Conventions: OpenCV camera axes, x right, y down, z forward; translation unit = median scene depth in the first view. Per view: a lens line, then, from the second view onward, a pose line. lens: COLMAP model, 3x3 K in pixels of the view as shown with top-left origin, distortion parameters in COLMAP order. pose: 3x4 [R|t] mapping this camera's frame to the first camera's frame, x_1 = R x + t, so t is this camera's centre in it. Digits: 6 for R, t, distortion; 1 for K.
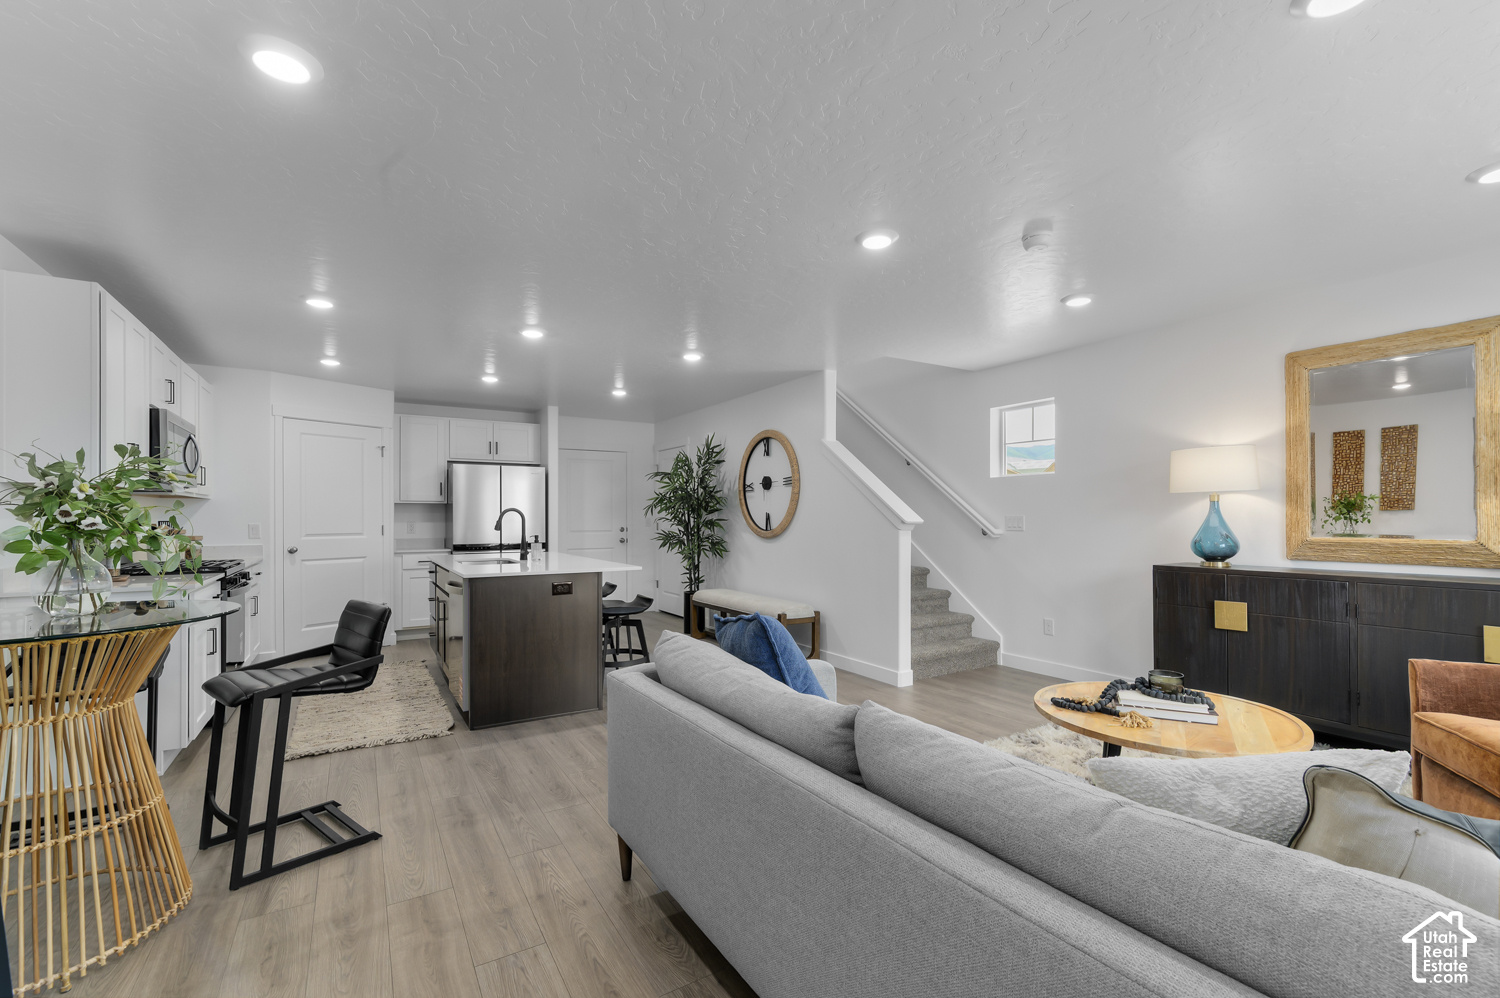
lens RADIAL K [[649.8, 0, 758.4], [0, 649.8, 515.4], [0, 0, 1]] dist [-0.000243, -0.000263]
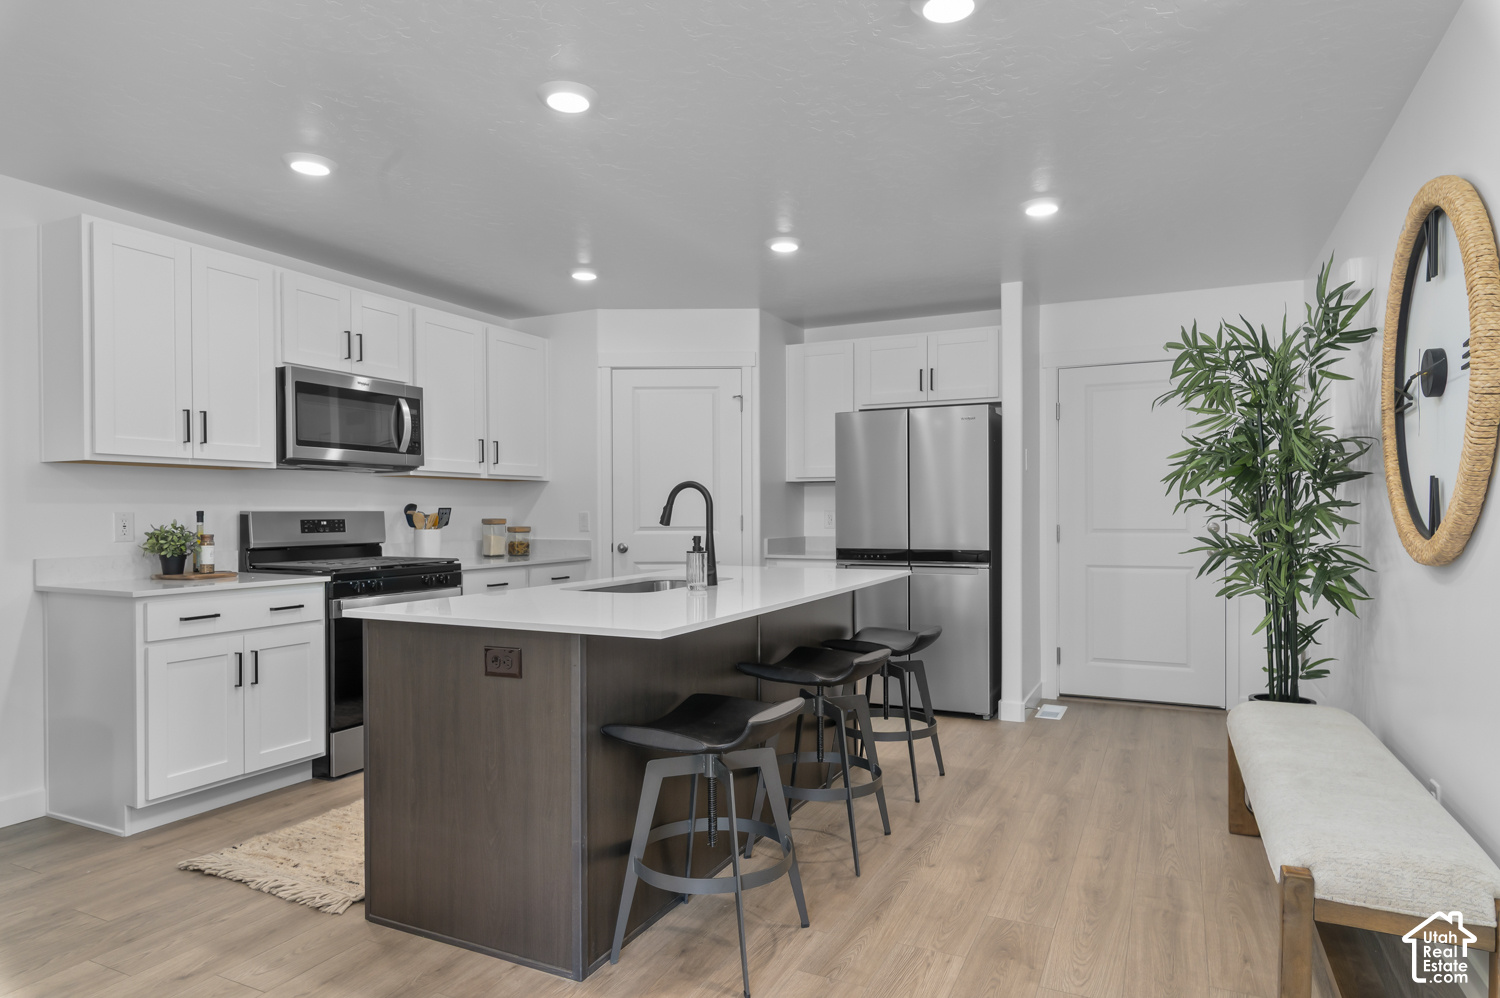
lens RADIAL K [[873.9, 0, 750.0], [0, 873.9, 499.0], [0, 0, 1]] dist [0.001333, 0.000128]
pose [[0.528488, -0.013120, -0.848840, 0.173730], [0.005034, 0.999911, -0.012321, 0.009176], [0.848926, 0.002238, 0.528507, 0.530656]]
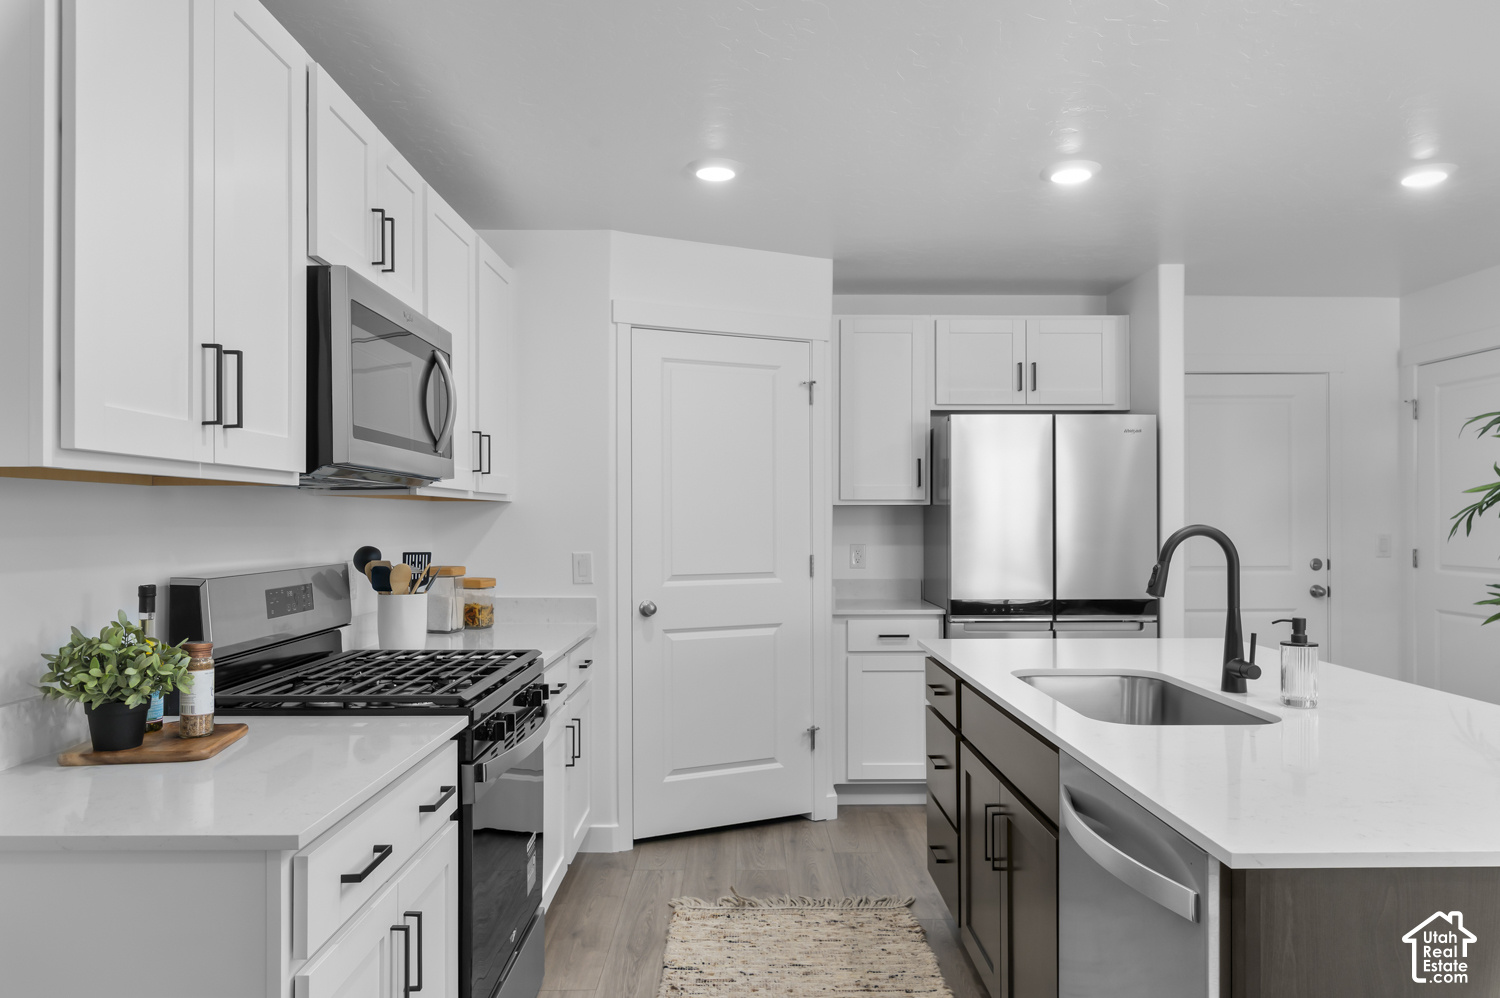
lens RADIAL K [[1015.4, 0, 750.0], [0, 1015.4, 499.0], [0, 0, 1]] dist [-0.004169, -0.000190]
pose [[0.853333, -0.009457, -0.521280, -0.239890], [0.001215, 0.999869, -0.016150, -0.012409], [0.521365, 0.013148, 0.853233, 0.364224]]
